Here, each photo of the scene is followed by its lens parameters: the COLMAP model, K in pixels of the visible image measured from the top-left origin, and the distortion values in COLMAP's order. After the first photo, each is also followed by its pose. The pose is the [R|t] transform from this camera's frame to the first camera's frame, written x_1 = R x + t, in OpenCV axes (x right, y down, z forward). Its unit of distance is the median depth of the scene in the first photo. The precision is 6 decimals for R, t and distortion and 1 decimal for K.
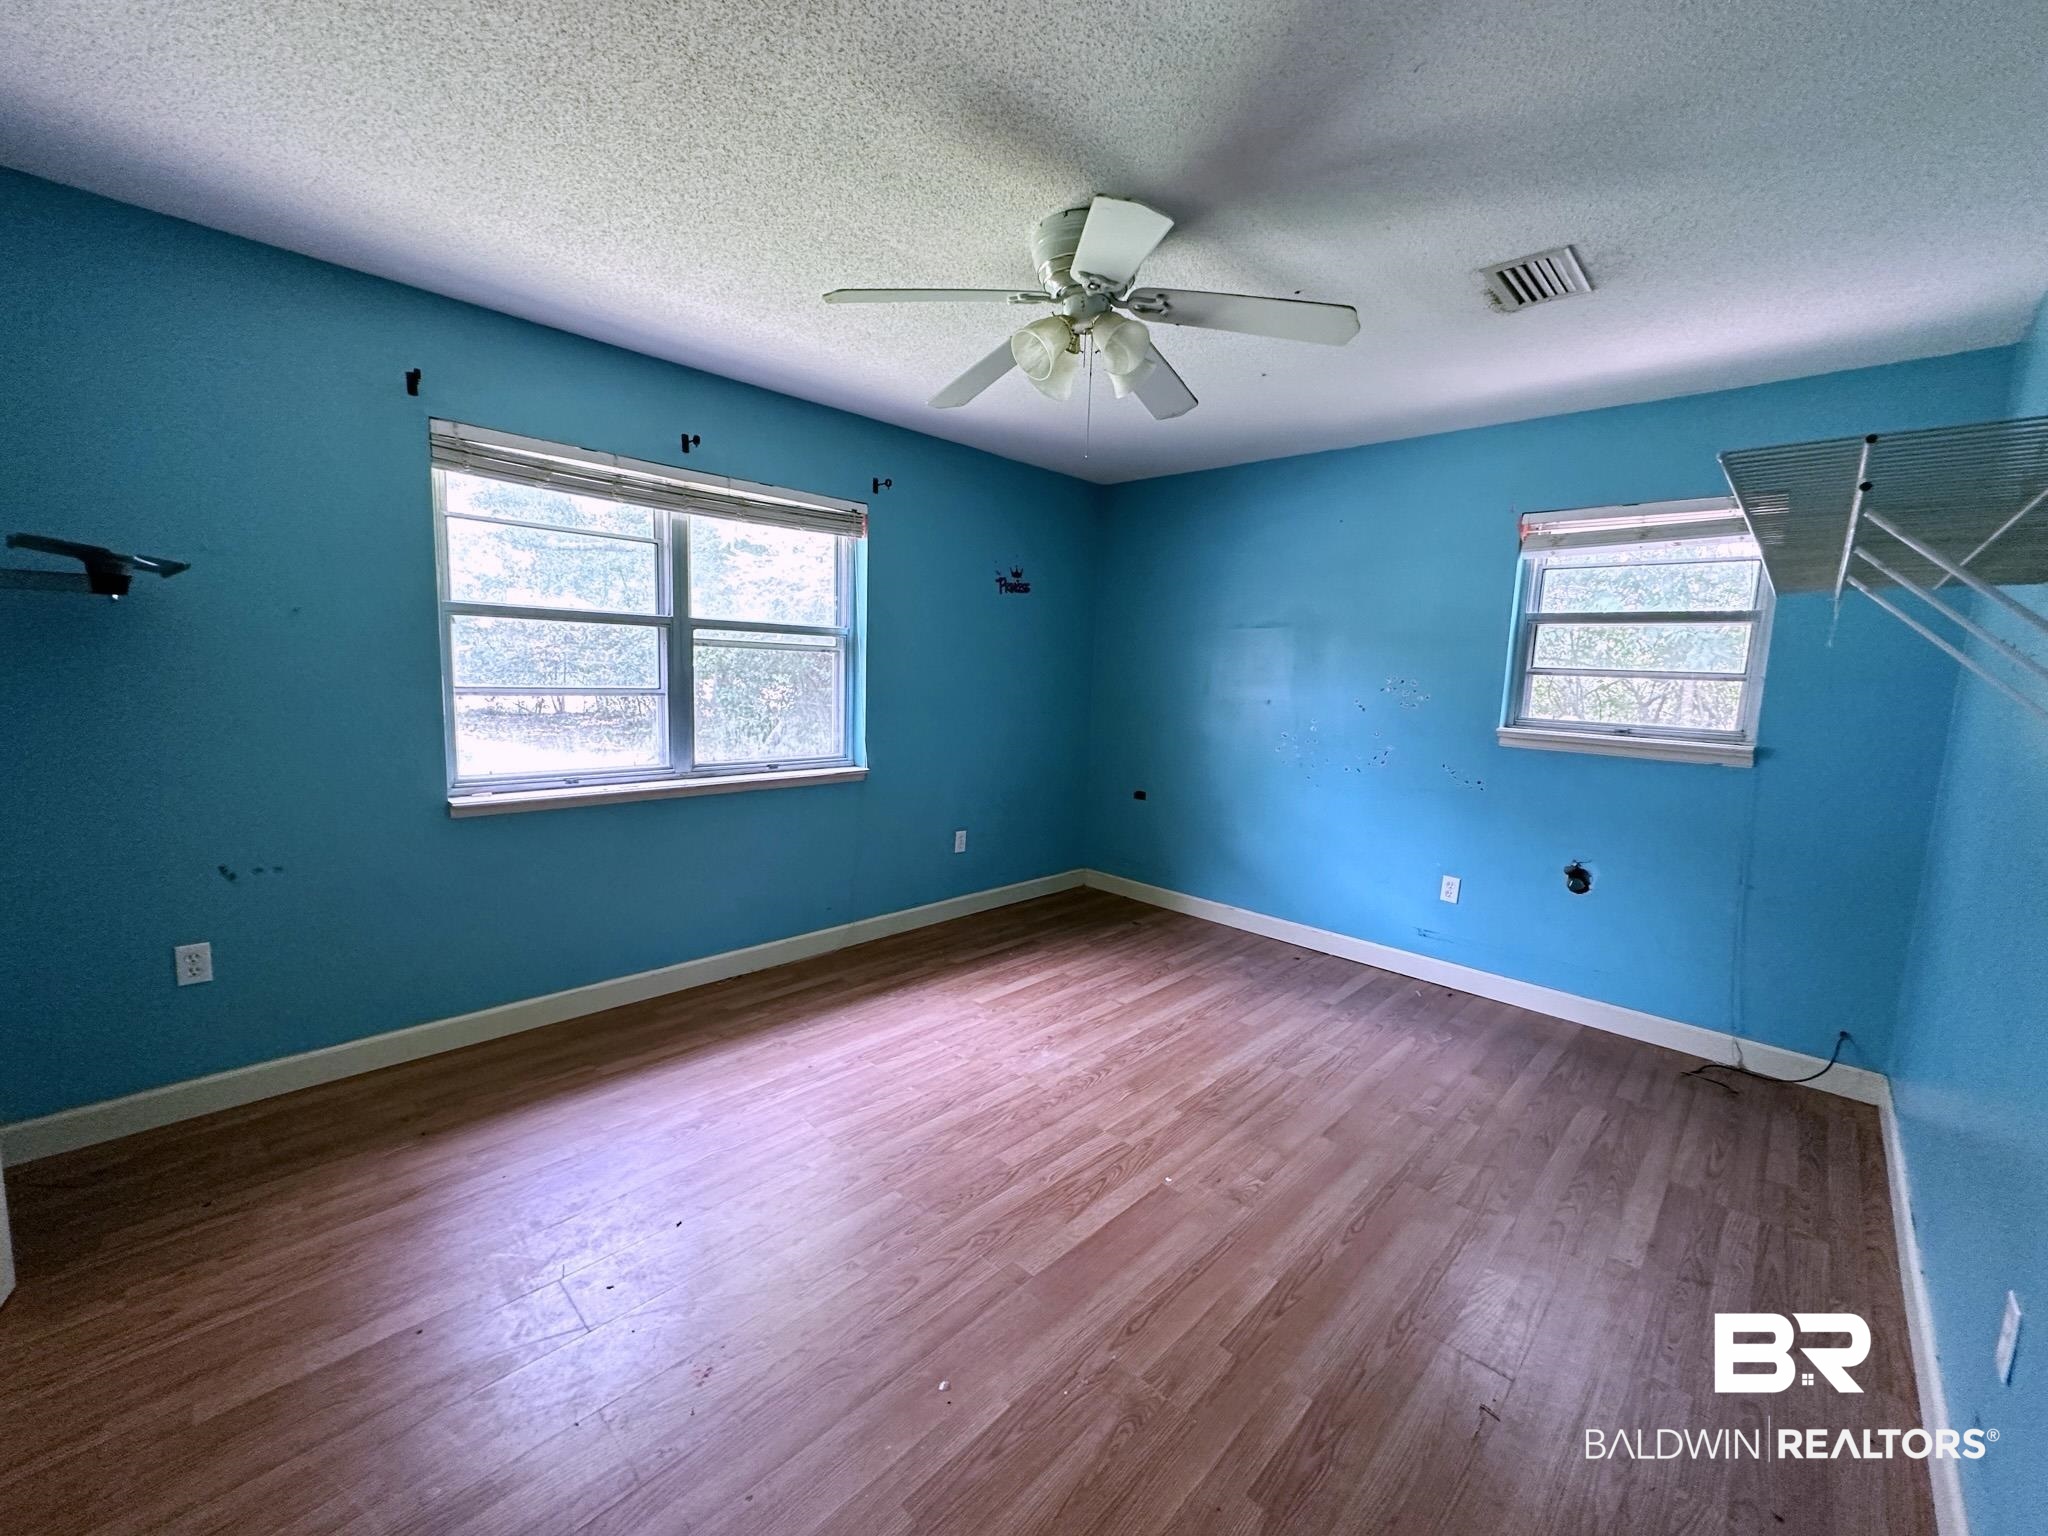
lens RADIAL K [[819.7, 0, 1023.9], [0, 819.7, 769.7], [0, 0, 1]] dist [-0.002624, 0.000743]
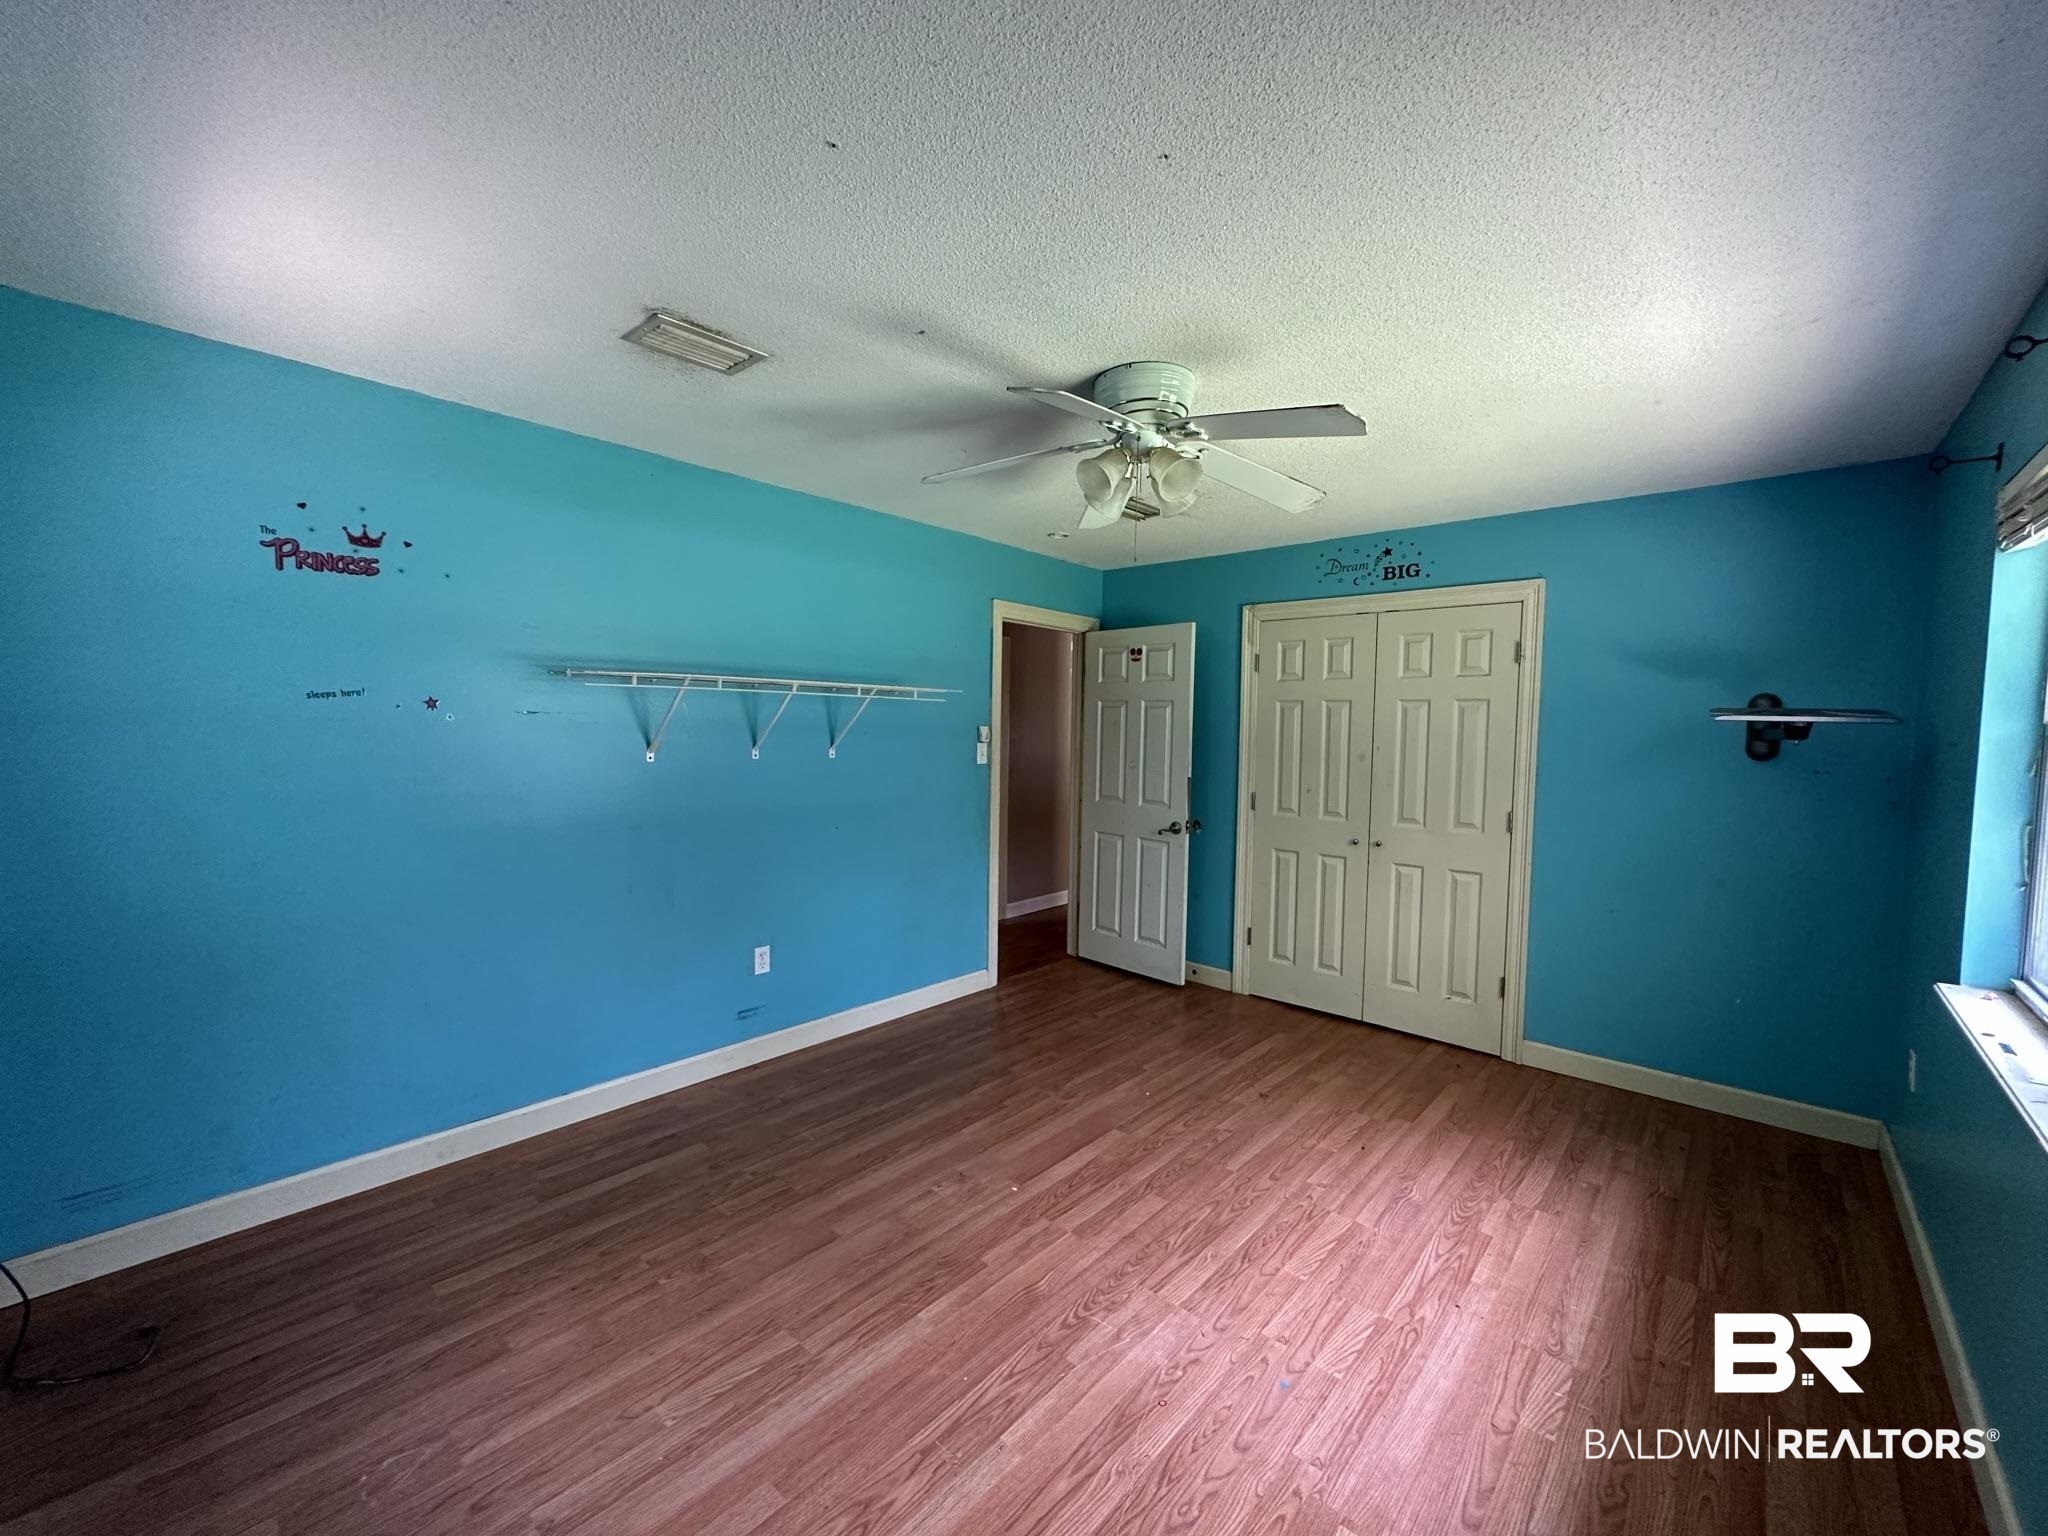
lens RADIAL K [[819.7, 0, 1023.4], [0, 819.7, 766.2], [0, 0, 1]] dist [-0.002624, 0.000743]
pose [[-0.997665, -0.054320, -0.041395, 0.215824], [-0.060909, 0.981864, 0.179537, -0.260318], [0.030892, 0.181640, -0.982880, 1.791031]]
